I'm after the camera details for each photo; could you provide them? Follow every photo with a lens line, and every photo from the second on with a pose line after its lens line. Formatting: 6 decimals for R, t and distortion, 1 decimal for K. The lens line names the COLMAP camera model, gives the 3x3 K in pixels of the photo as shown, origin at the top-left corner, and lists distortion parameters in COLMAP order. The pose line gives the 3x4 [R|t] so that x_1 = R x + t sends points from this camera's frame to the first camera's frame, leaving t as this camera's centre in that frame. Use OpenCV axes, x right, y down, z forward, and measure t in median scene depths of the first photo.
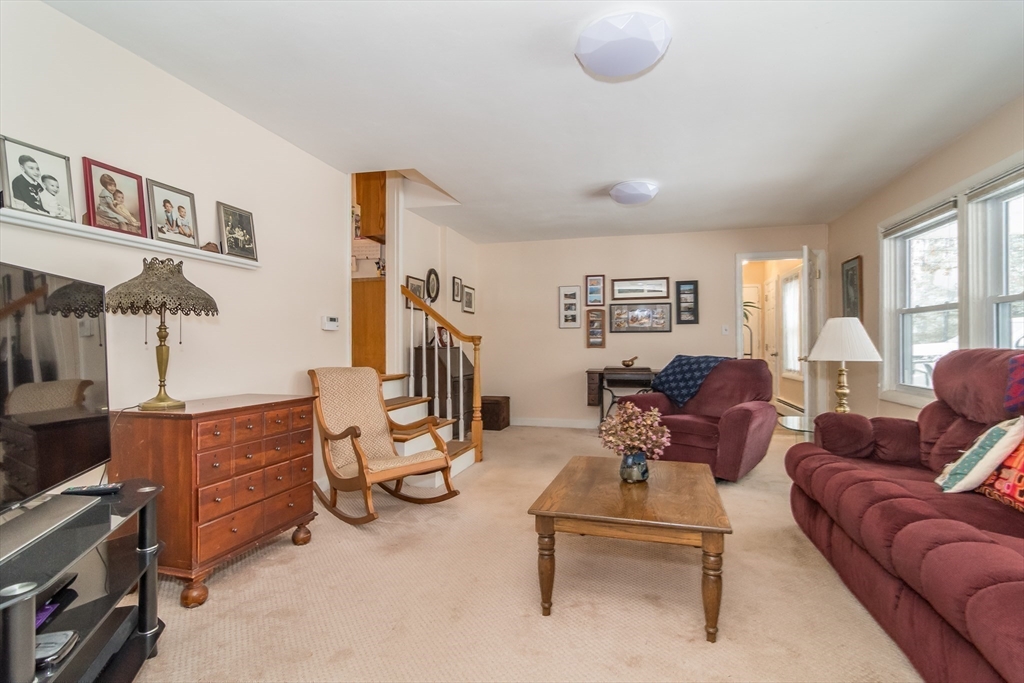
lens RADIAL K [[500.2, 0, 511.4], [0, 500.2, 341.3], [0, 0, 1]] dist [0.000811, 0.001395]
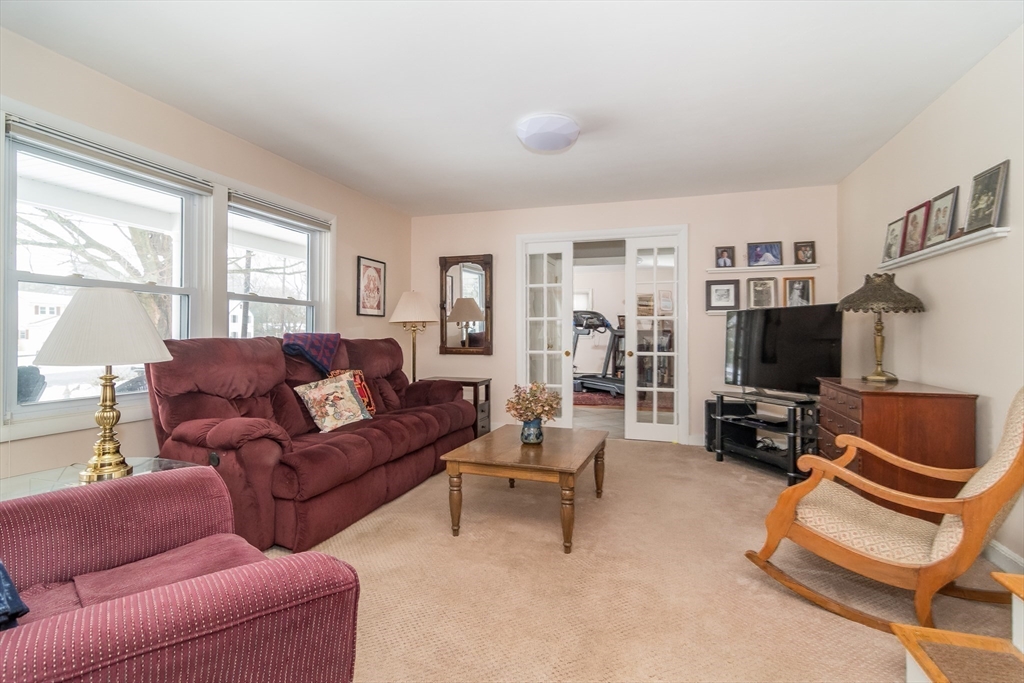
lens RADIAL K [[500.2, 0, 511.5], [0, 500.2, 336.7], [0, 0, 1]] dist [0.000811, 0.001395]
pose [[-0.999517, -0.001572, 0.031028, 0.326357], [-0.001523, 0.999998, 0.001606, 0.012461], [-0.031031, 0.001558, -0.999517, 2.340915]]
